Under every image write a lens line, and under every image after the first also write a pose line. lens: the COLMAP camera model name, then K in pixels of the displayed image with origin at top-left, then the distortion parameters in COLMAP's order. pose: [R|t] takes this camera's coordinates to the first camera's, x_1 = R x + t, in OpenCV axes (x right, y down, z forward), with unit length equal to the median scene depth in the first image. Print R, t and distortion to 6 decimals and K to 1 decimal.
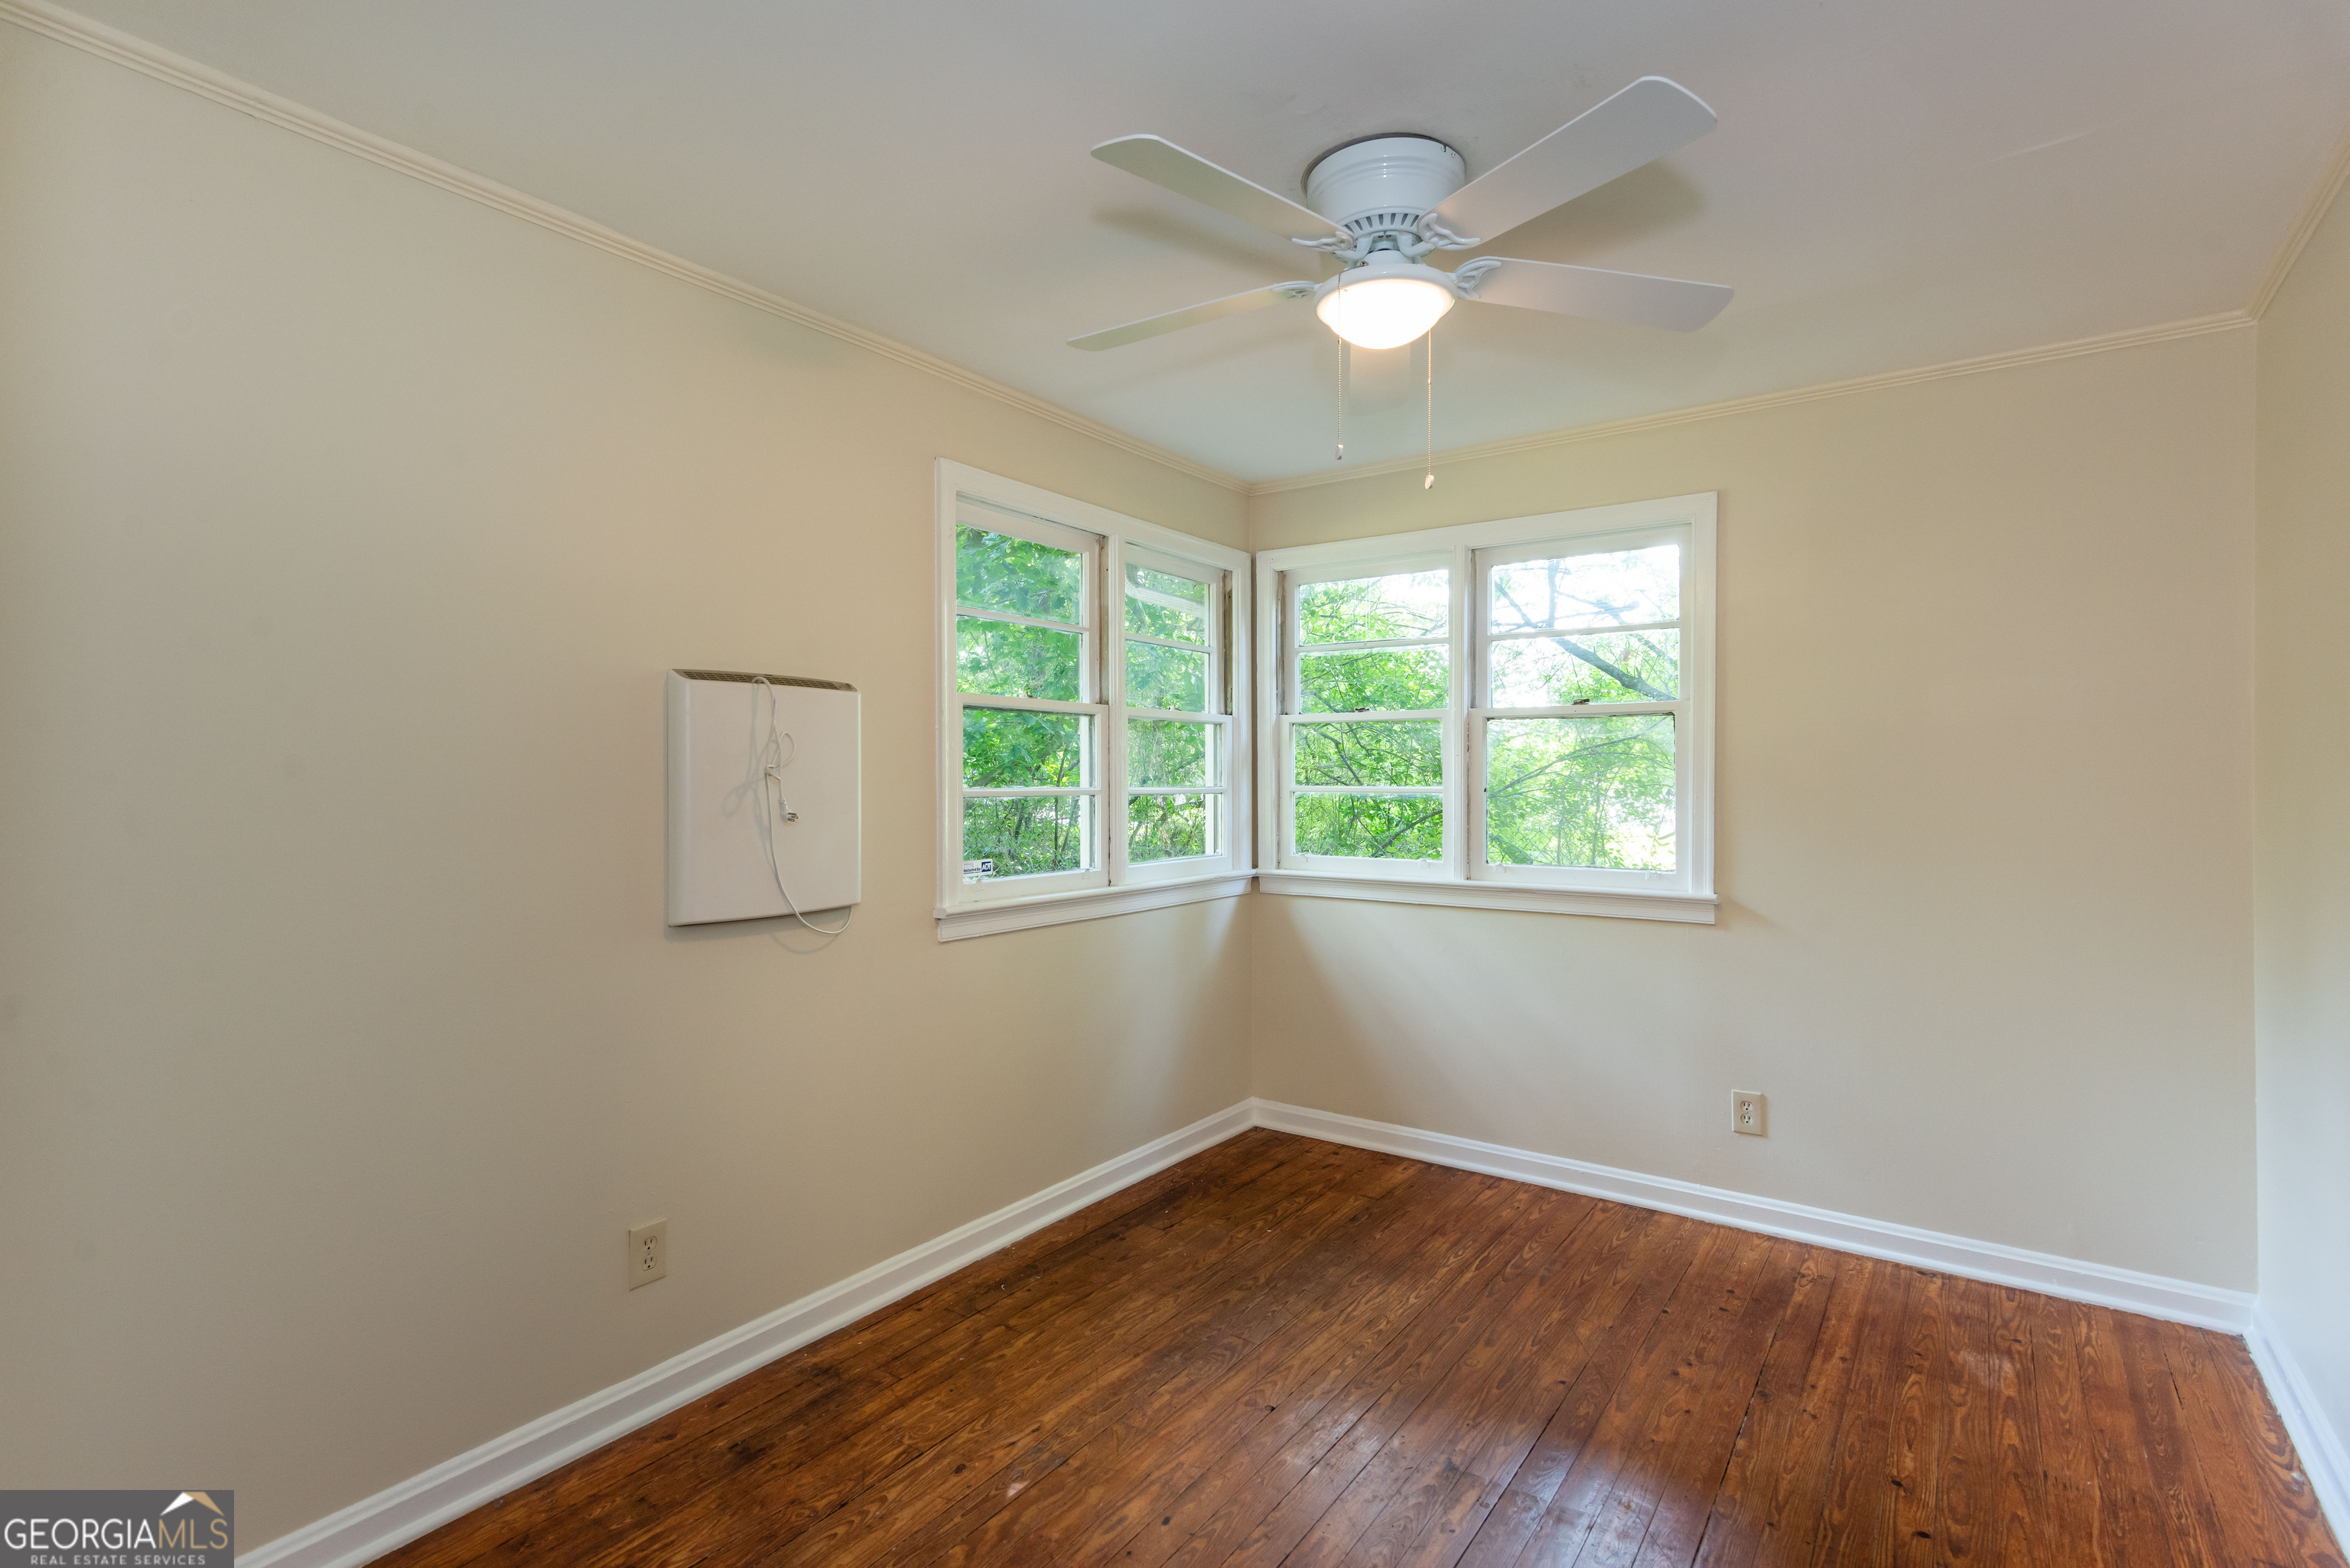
lens RADIAL K [[1142.1, 0, 1167.3], [0, 1142.1, 790.1], [0, 0, 1]] dist [0.006026, -0.000458]
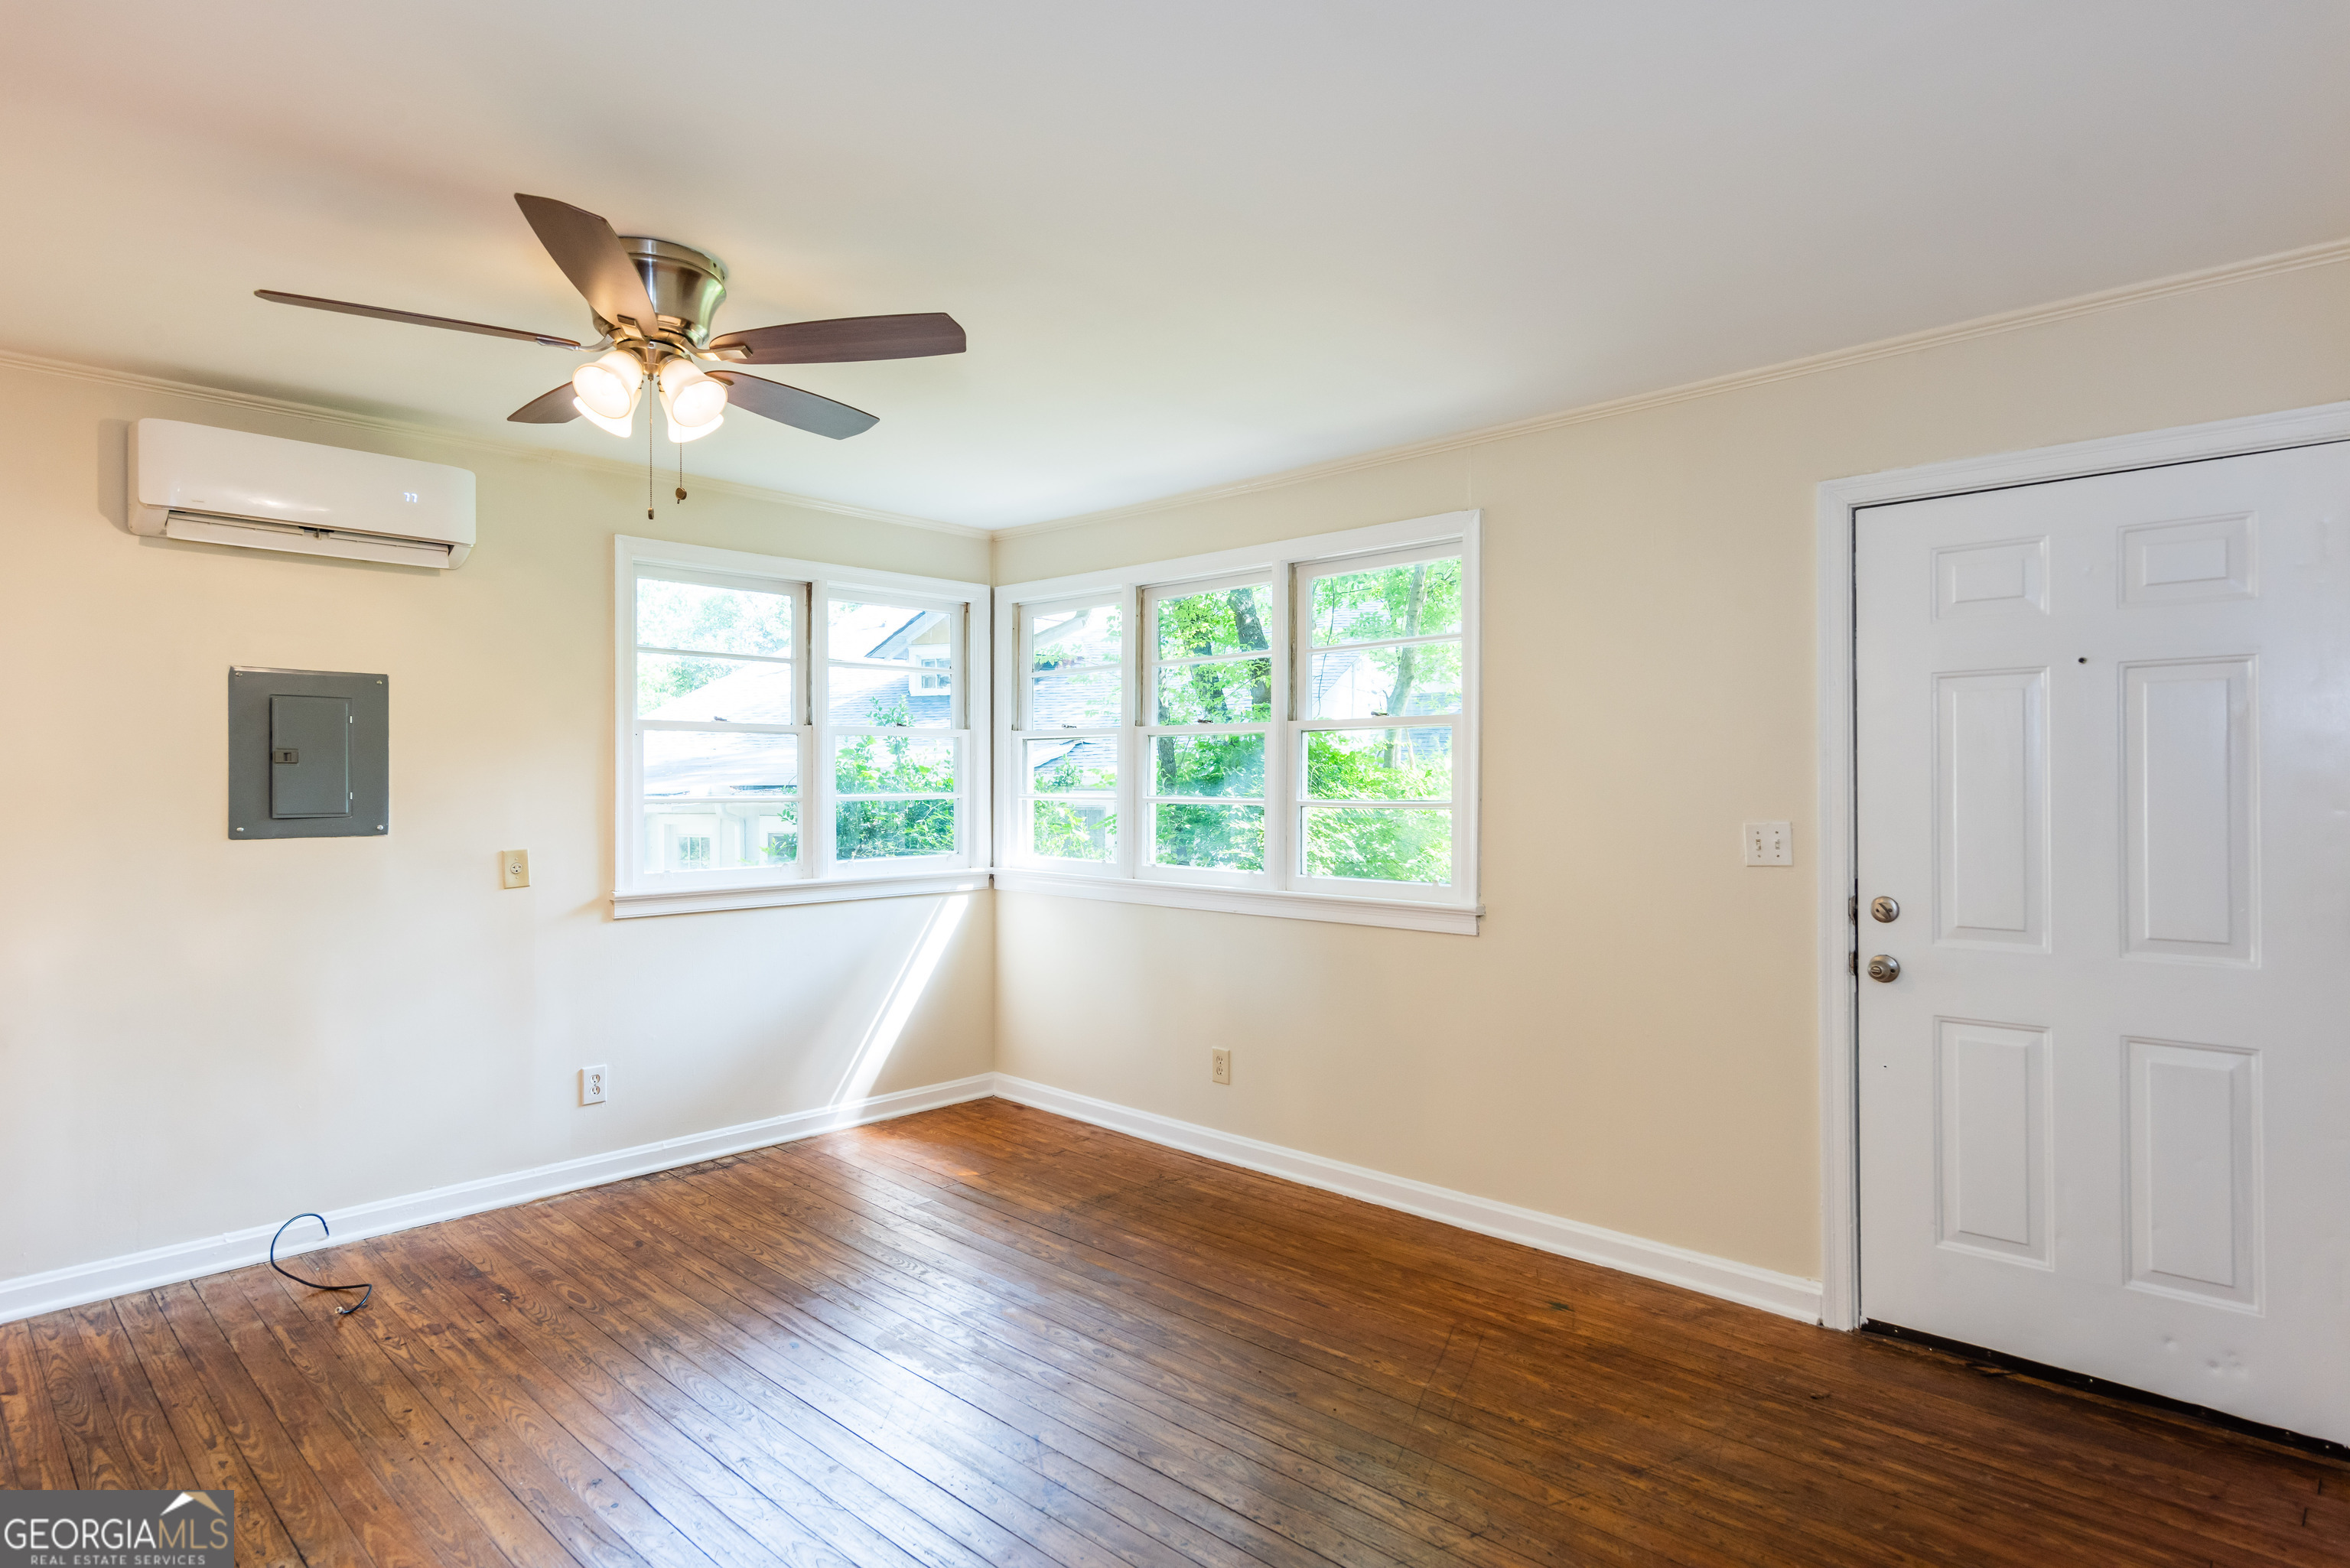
lens RADIAL K [[1287.0, 0, 1196.4], [0, 1287.0, 792.0], [0, 0, 1]] dist [0.002122, -0.003073]
pose [[0.990267, -0.002932, -0.139149, 0.456131], [0.002438, 0.999990, -0.003720, -0.000245], [0.139158, 0.003345, 0.990265, -0.229258]]
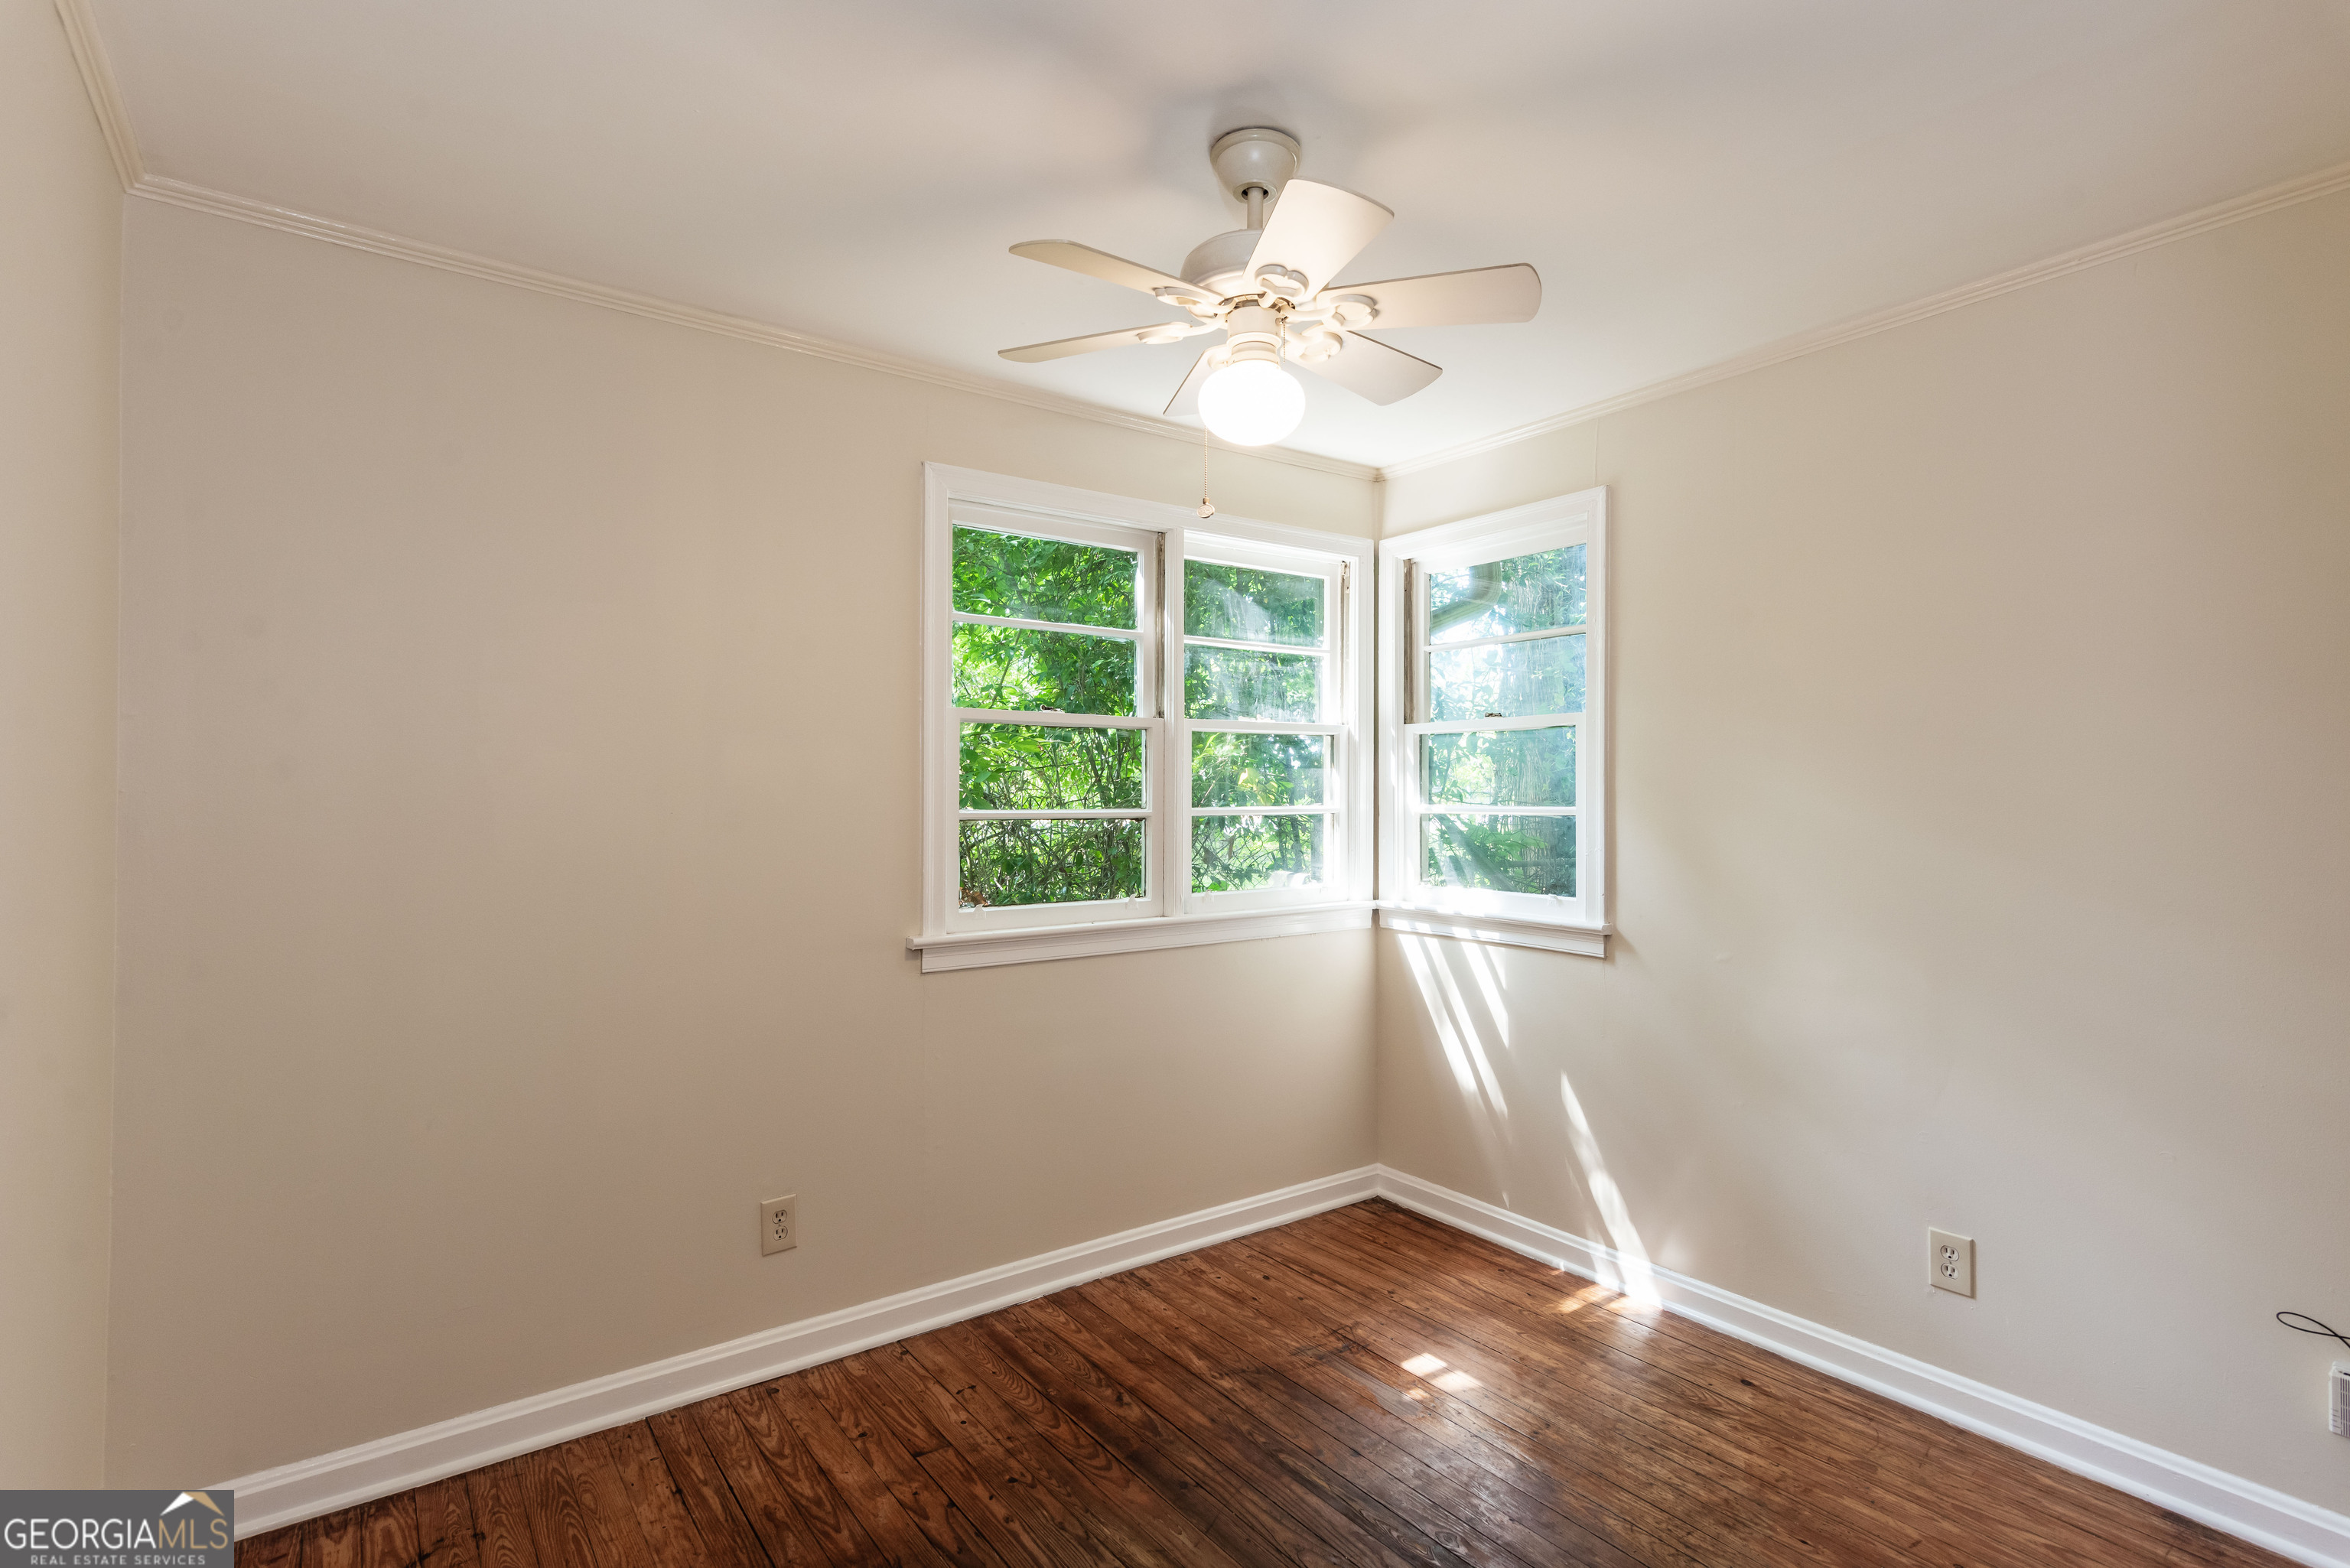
lens RADIAL K [[1142.1, 0, 1199.5], [0, 1142.1, 786.4], [0, 0, 1]] dist [0.006026, -0.000458]
pose [[0.954030, -0.003195, -0.299694, 0.211664], [0.000036, 0.999944, -0.010545, -0.009312], [0.299711, 0.010050, 0.953977, 0.126937]]
